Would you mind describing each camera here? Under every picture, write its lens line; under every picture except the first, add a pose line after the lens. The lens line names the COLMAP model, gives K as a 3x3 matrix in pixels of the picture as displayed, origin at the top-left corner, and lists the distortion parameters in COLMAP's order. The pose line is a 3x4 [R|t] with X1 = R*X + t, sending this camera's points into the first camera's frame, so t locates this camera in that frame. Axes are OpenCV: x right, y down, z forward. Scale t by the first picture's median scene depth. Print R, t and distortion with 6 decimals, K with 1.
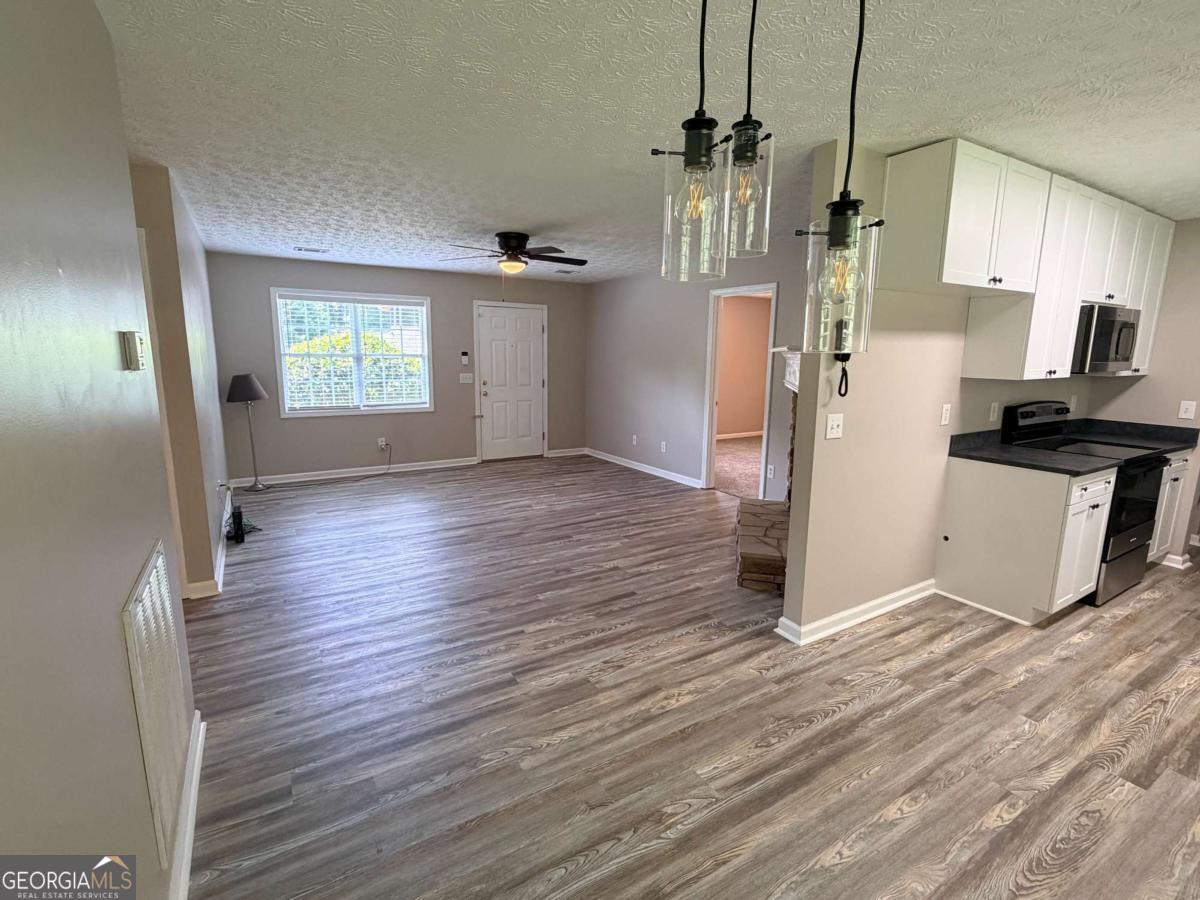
lens RADIAL K [[560.3, 0, 598.2], [0, 560.3, 451.2], [0, 0, 1]] dist [0.002803, -0.000928]
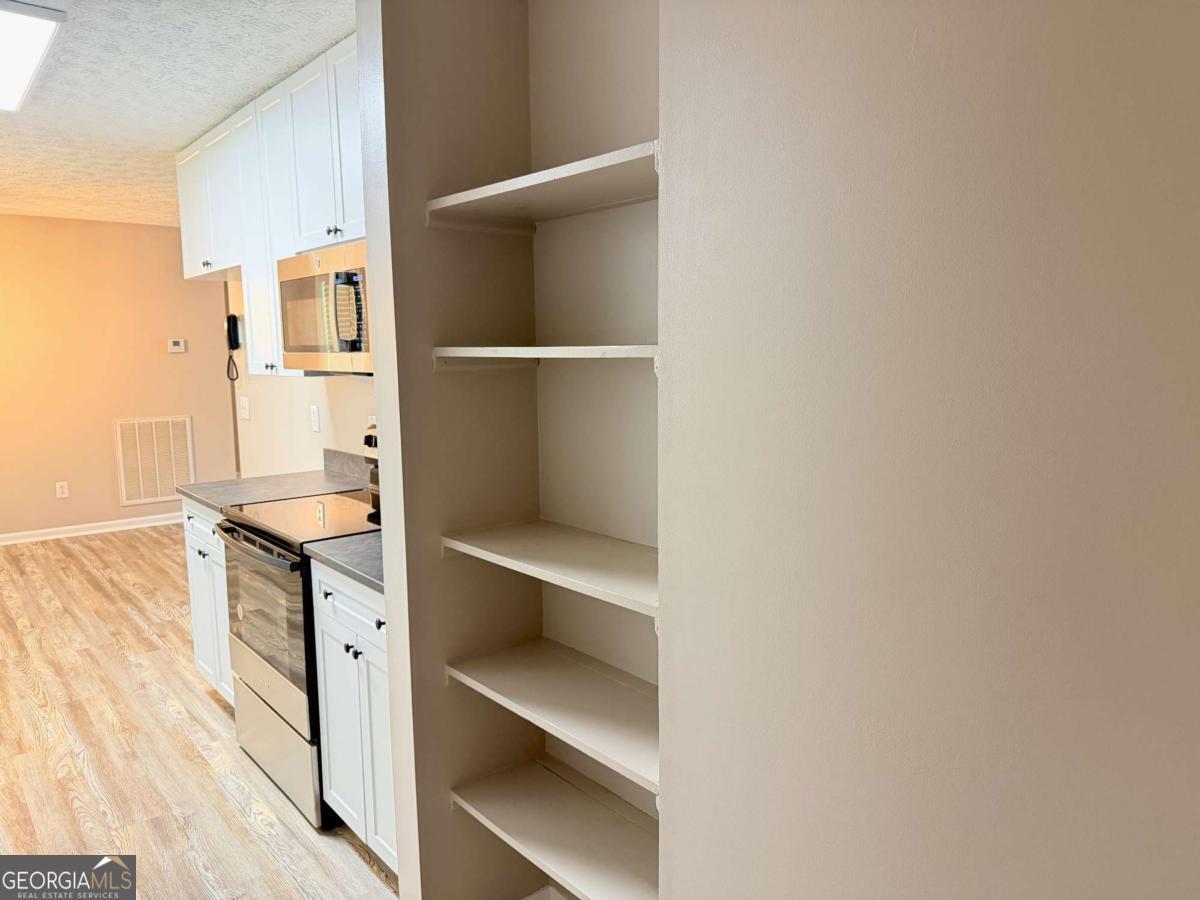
lens RADIAL K [[841.3, 0, 586.6], [0, 841.3, 465.3], [0, 0, 1]] dist [0.059554, -0.070297]
pose [[0.134258, 0.129936, -0.982391, 1.648120], [-0.165209, 0.980426, 0.107098, -0.170393], [0.977078, 0.147921, 0.153097, 1.070390]]
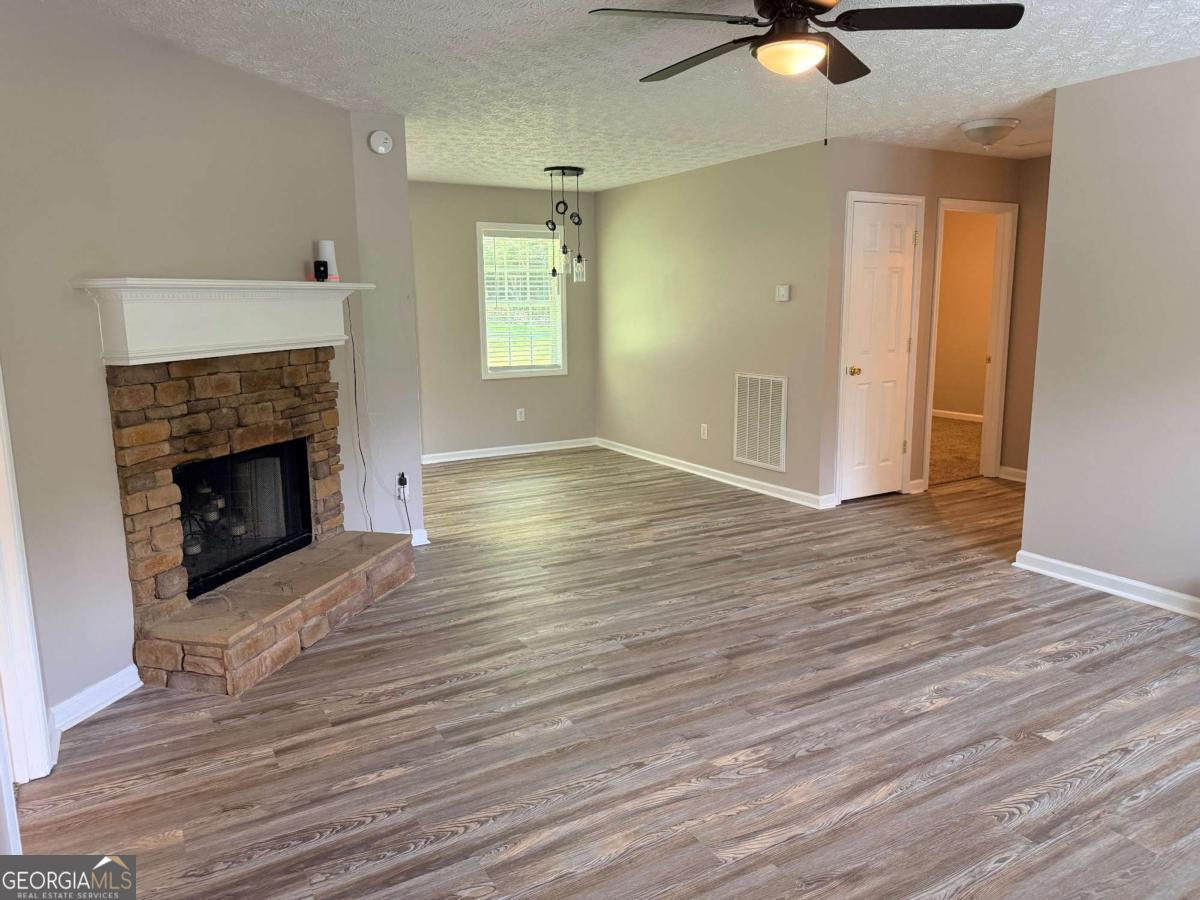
lens RADIAL K [[841.3, 0, 591.2], [0, 841.3, 447.7], [0, 0, 1]] dist [0.059554, -0.070297]
pose [[-0.999446, -0.006031, 0.032733, -0.049122], [0.005538, 0.939602, 0.342223, -0.352654], [-0.032820, 0.342215, -0.939048, 2.045005]]
